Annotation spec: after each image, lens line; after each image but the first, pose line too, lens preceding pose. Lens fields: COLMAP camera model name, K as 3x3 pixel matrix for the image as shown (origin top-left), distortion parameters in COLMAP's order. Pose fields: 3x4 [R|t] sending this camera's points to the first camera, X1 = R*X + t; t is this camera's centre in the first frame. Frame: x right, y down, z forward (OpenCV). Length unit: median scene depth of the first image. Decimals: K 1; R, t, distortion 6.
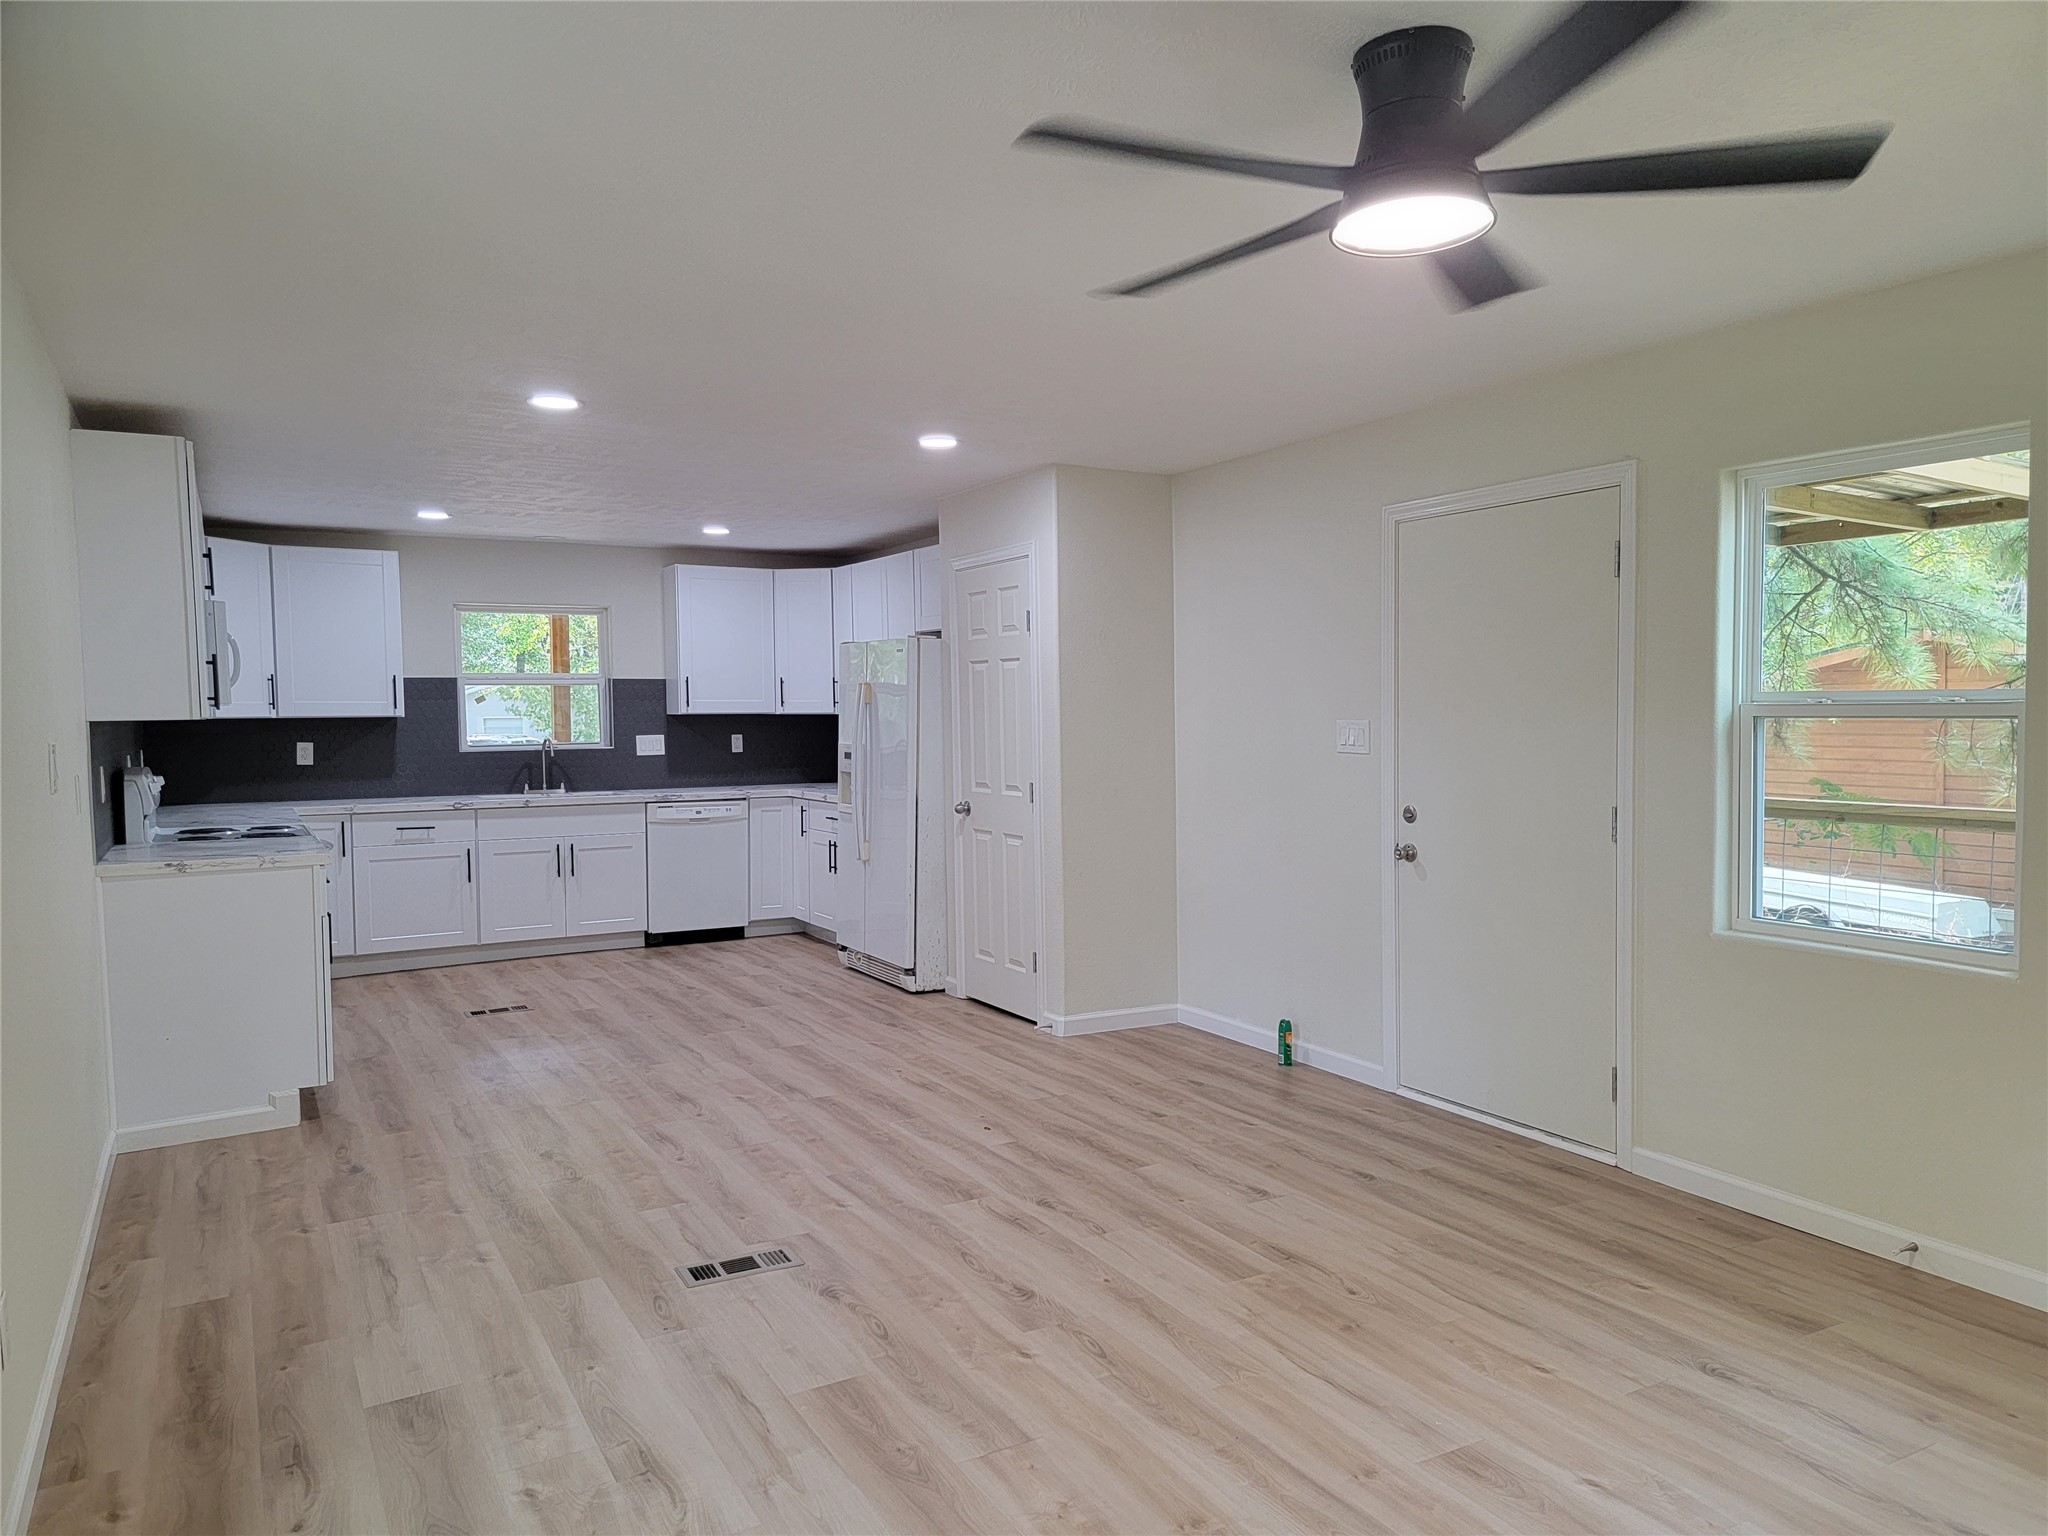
lens RADIAL K [[1408.8, 0, 1059.4], [0, 1408.8, 786.5], [0, 0, 1]] dist [0.059386, -0.025762]
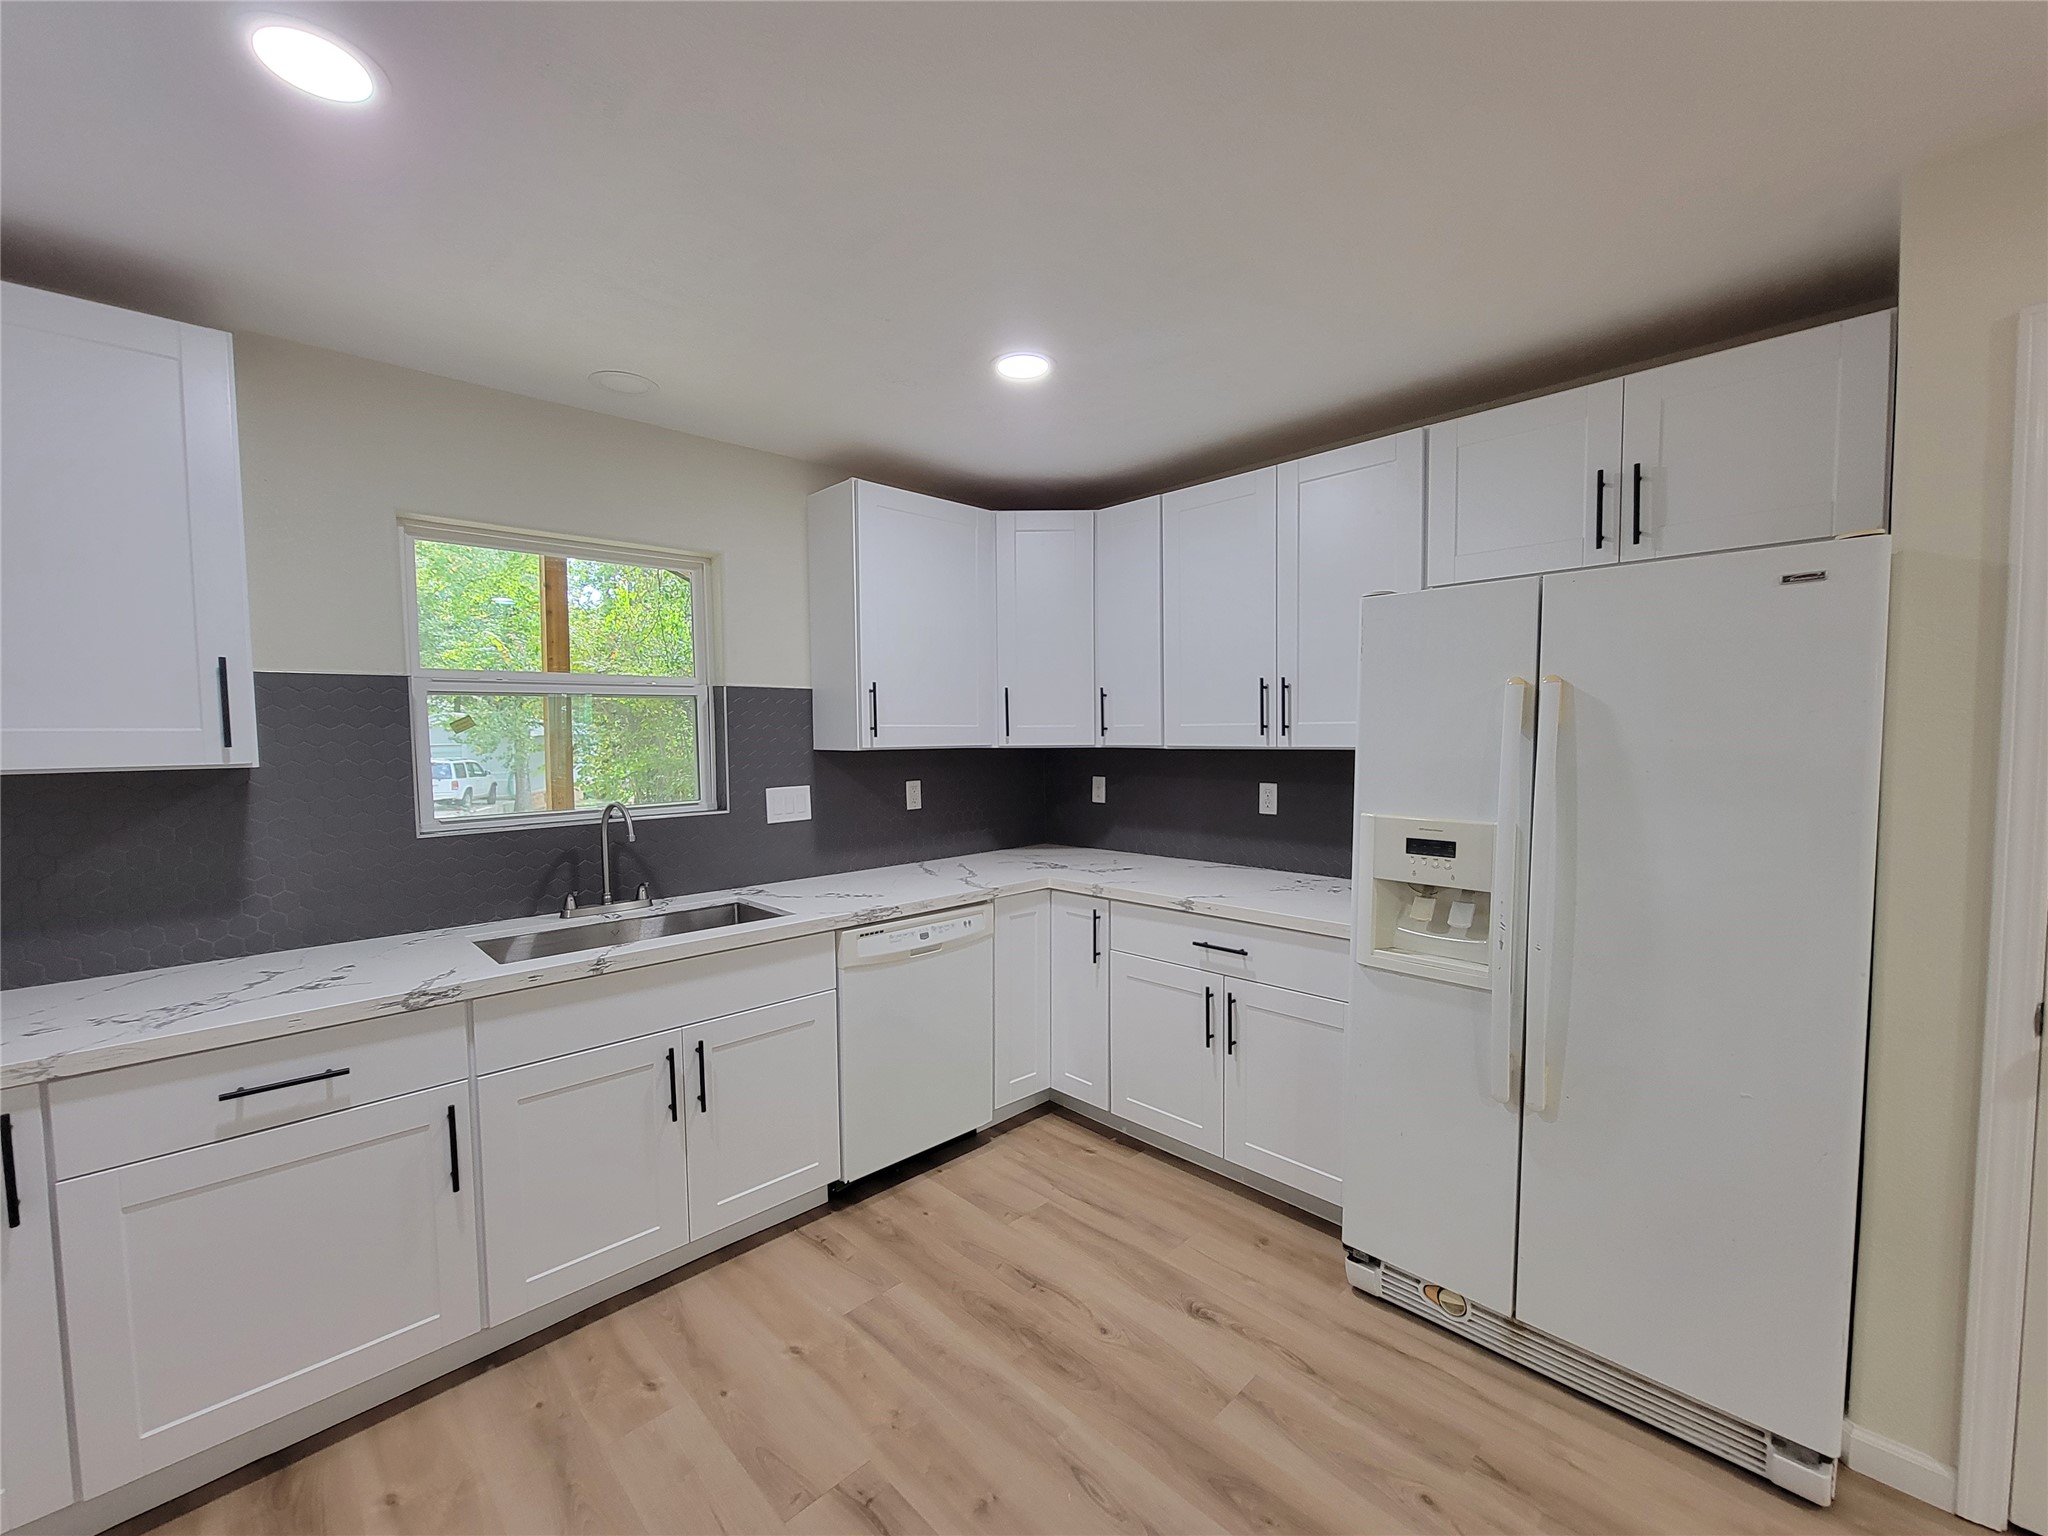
lens RADIAL K [[835.6, 0, 1024.6], [0, 835.6, 783.6], [0, 0, 1]] dist [-0.004159, 0.000356]
pose [[0.971508, -0.017754, 0.236340, -0.343283], [0.017774, 0.999840, 0.002046, -0.045477], [-0.236338, 0.002213, 0.971668, 0.807987]]
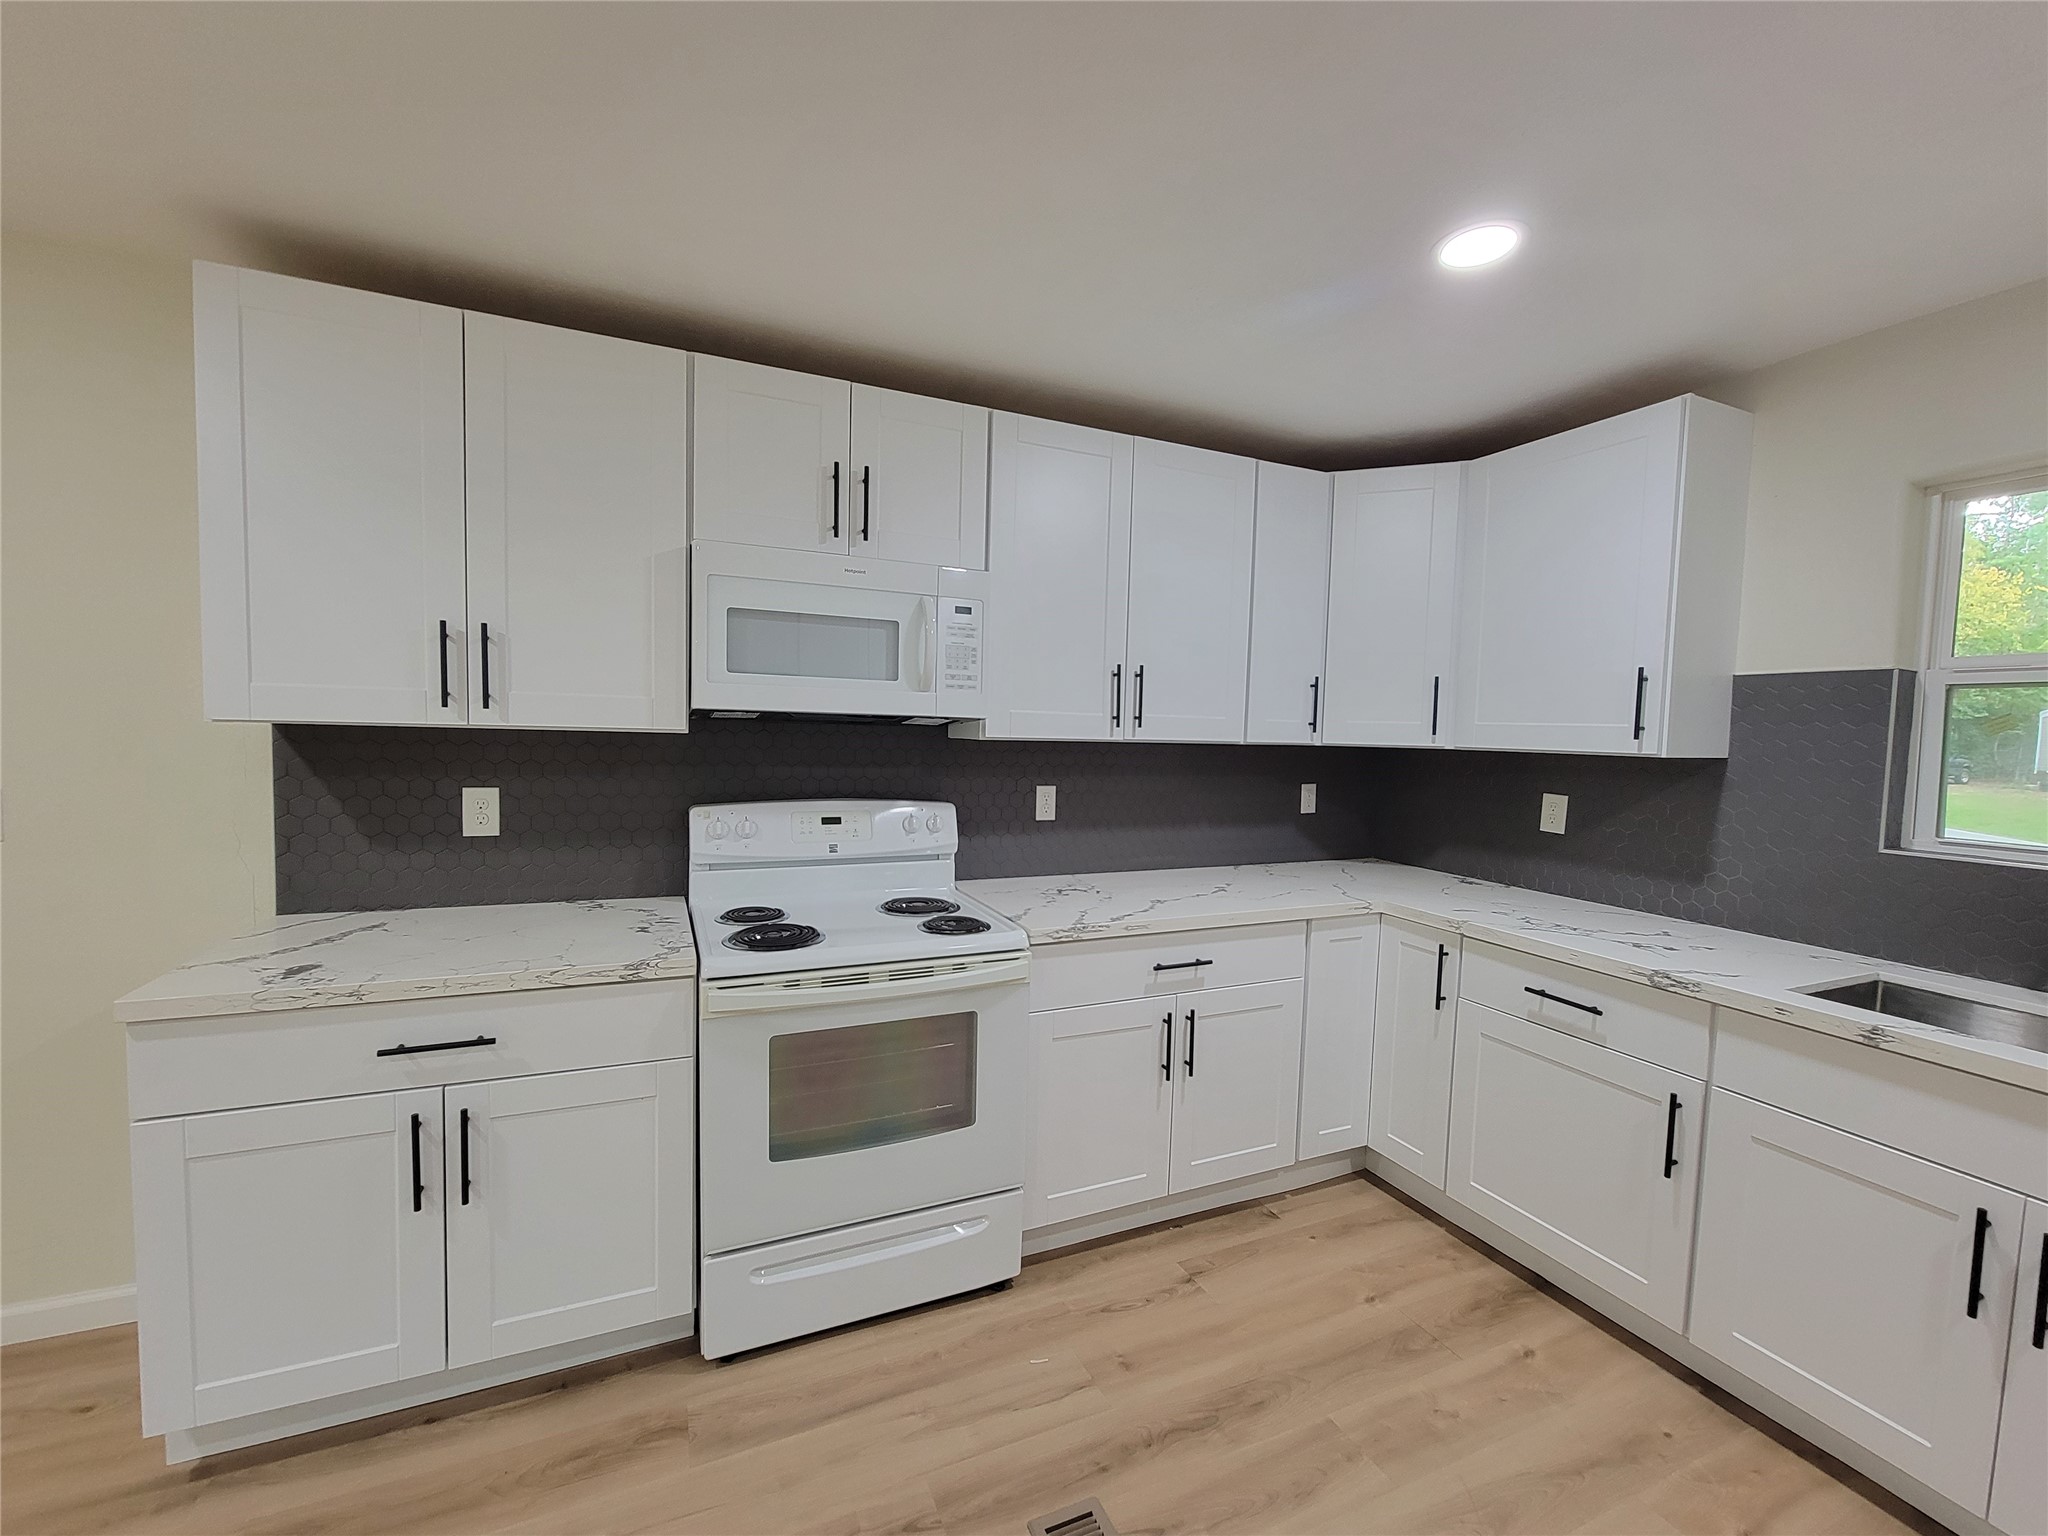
lens RADIAL K [[835.6, 0, 1022.7], [0, 835.6, 774.7], [0, 0, 1]] dist [-0.004159, 0.000356]
pose [[-0.113805, 0.065669, -0.991330, -0.184856], [-0.080050, 0.993963, 0.075033, -0.052102], [0.990273, 0.087895, -0.107861, 0.911094]]
